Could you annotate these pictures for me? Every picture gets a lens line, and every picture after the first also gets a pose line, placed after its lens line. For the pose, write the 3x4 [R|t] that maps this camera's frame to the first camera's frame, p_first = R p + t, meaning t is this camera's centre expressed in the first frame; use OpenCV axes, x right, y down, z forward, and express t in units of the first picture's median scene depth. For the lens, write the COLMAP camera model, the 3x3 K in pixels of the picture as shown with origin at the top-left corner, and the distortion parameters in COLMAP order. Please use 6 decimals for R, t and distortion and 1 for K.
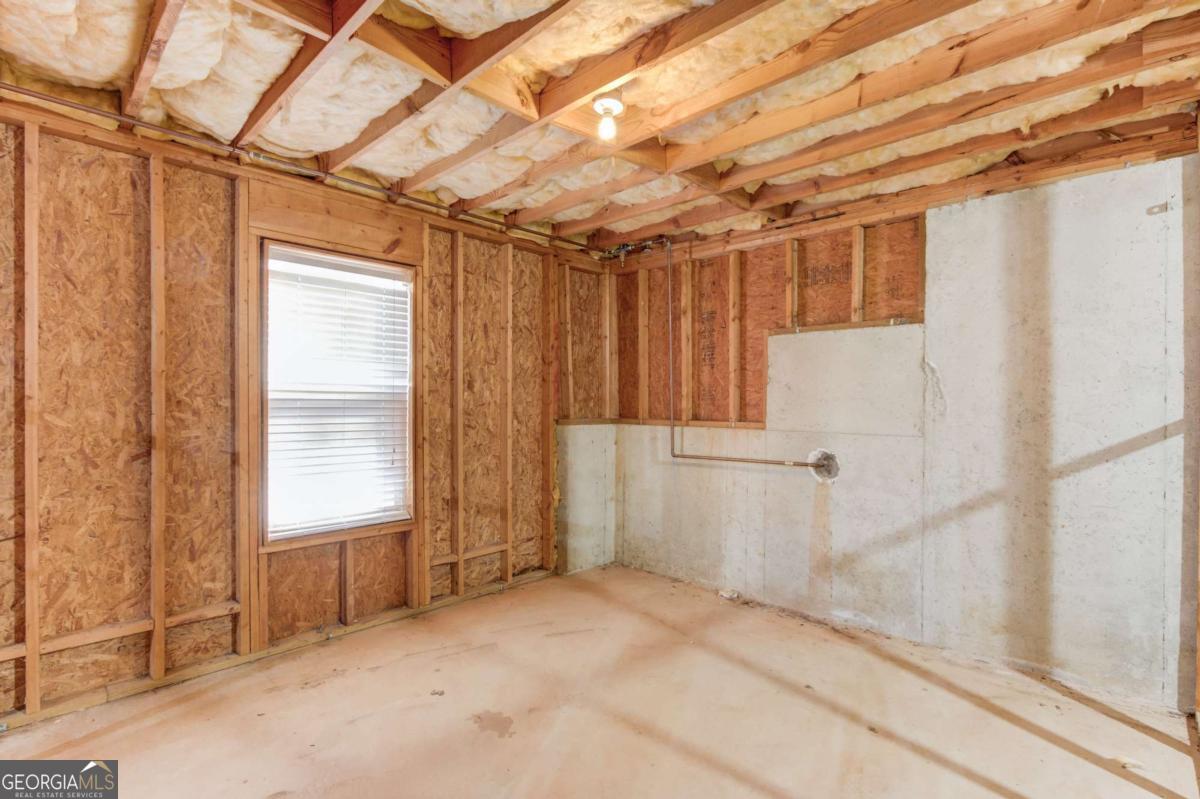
lens RADIAL K [[577.4, 0, 598.8], [0, 577.4, 401.3], [0, 0, 1]] dist [-0.003301, 0.000100]
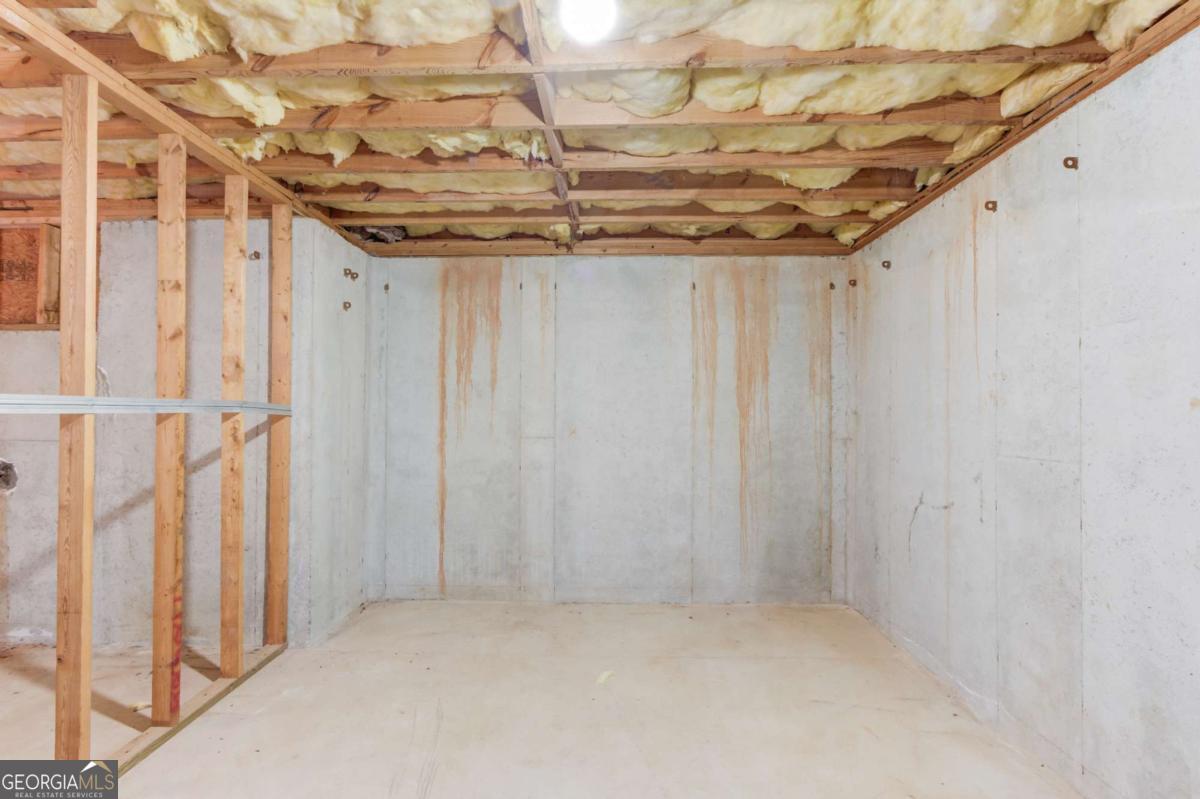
lens RADIAL K [[577.4, 0, 596.2], [0, 577.4, 403.2], [0, 0, 1]] dist [-0.003301, 0.000100]
pose [[0.739526, 0.010121, 0.673052, 0.535577], [-0.000663, 0.999897, -0.014307, 0.008398], [-0.673128, 0.010134, 0.739457, -0.361864]]
